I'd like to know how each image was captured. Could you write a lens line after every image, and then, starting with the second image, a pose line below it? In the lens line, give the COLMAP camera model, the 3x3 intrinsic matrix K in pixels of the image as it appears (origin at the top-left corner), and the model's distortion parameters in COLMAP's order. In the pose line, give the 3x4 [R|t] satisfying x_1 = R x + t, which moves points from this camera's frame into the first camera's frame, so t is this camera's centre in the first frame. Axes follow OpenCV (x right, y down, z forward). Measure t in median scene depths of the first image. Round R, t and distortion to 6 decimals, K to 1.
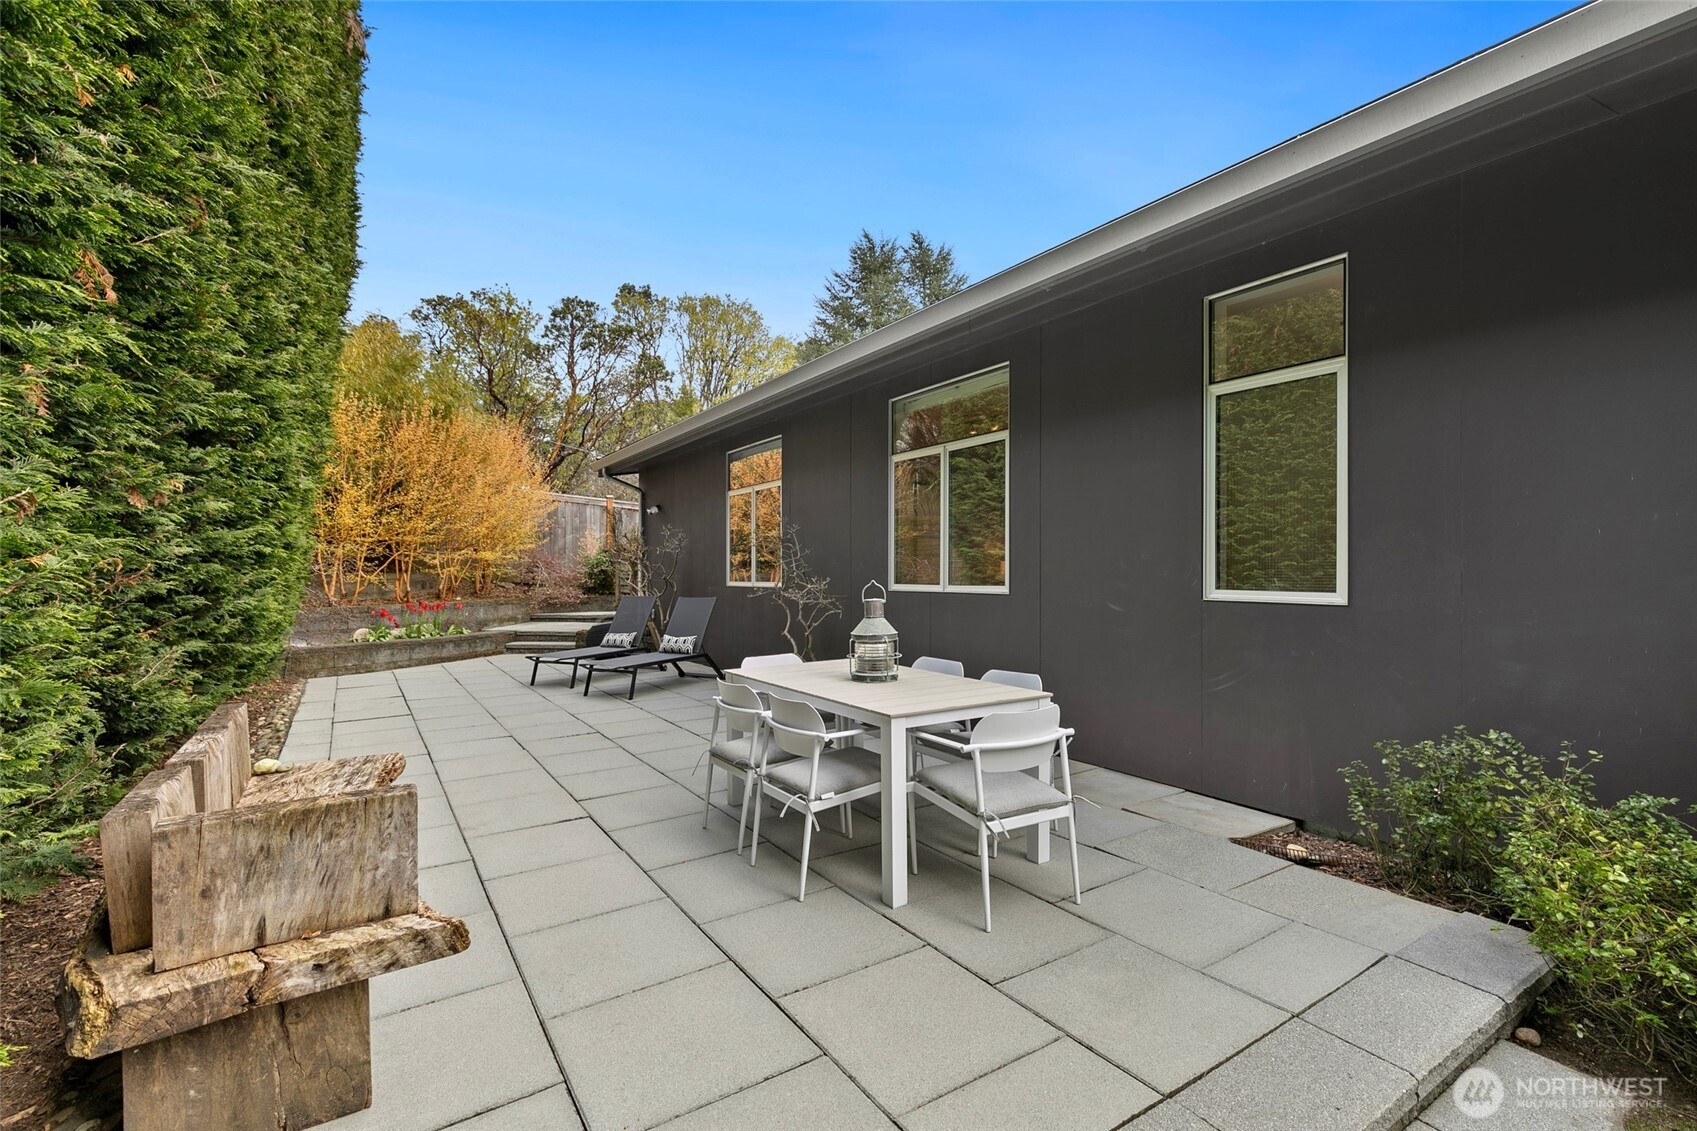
lens RADIAL K [[760.8, 0, 851.0], [0, 760.8, 560.1], [0, 0, 1]] dist [0.008739, -0.001377]
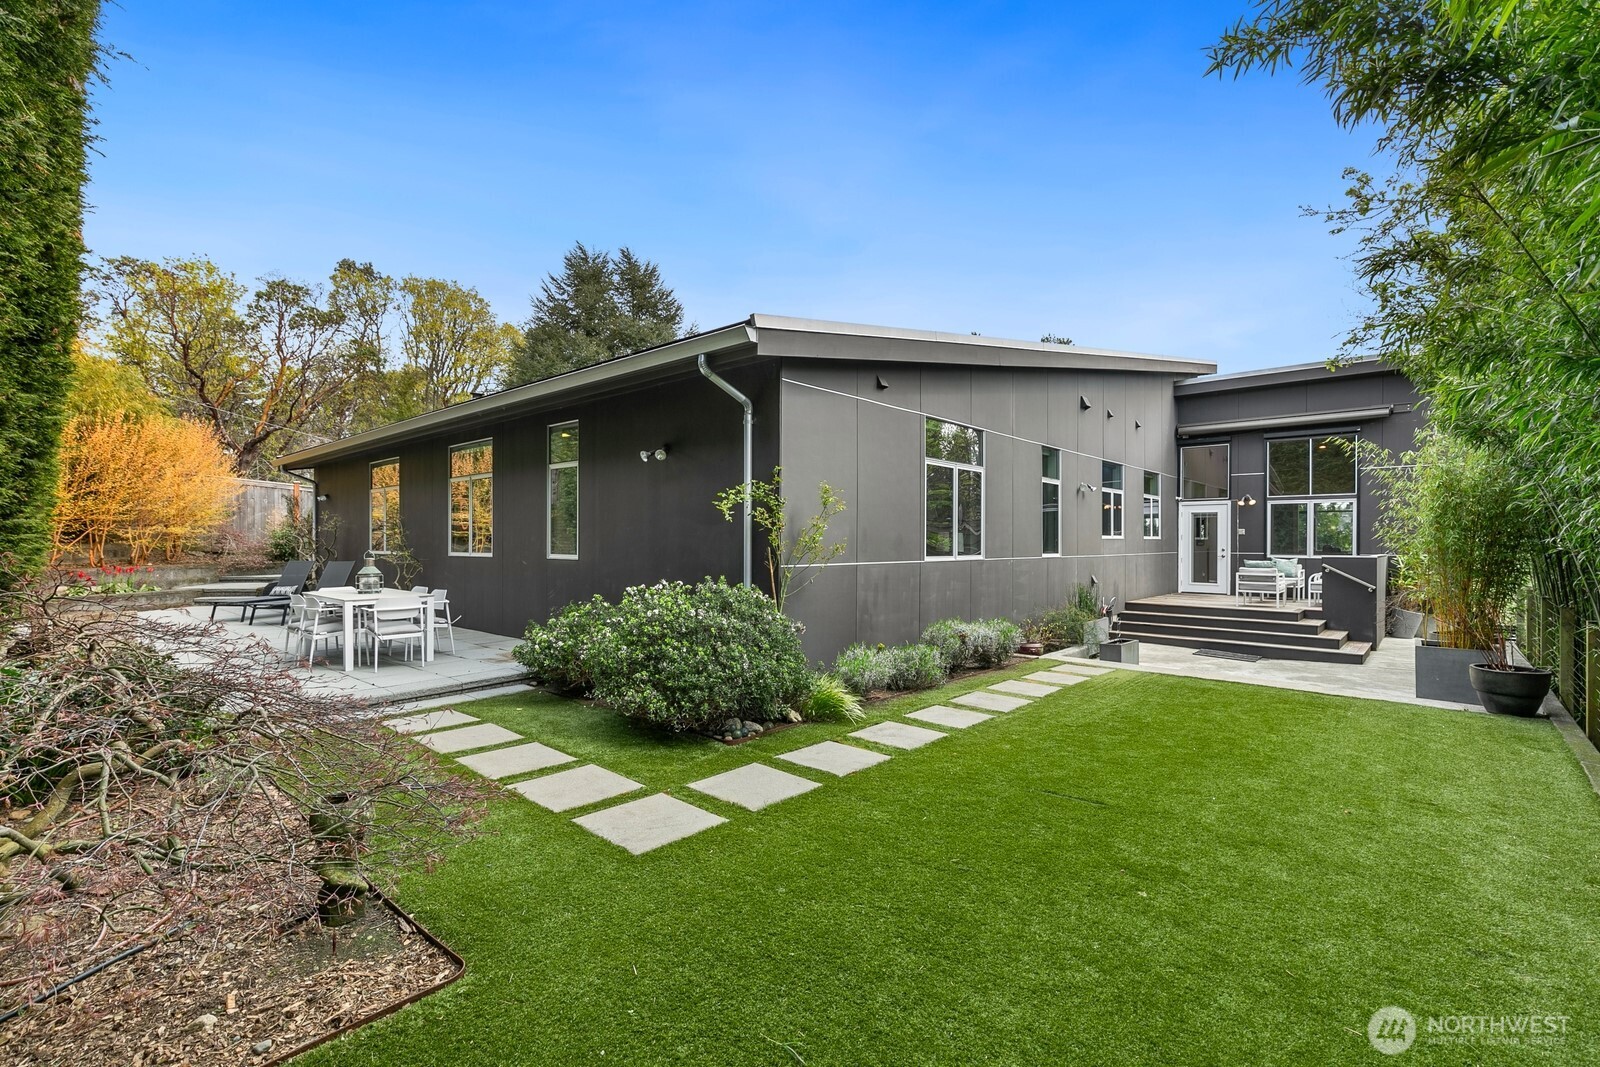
lens RADIAL K [[717.3, 0, 801.0], [0, 717.3, 542.8], [0, 0, 1]] dist [0.008739, -0.001377]
pose [[0.966680, 0.003602, 0.255962, 0.187096], [-0.007724, 0.999856, 0.015100, -0.009673], [-0.255870, -0.016574, 0.966569, -0.363782]]
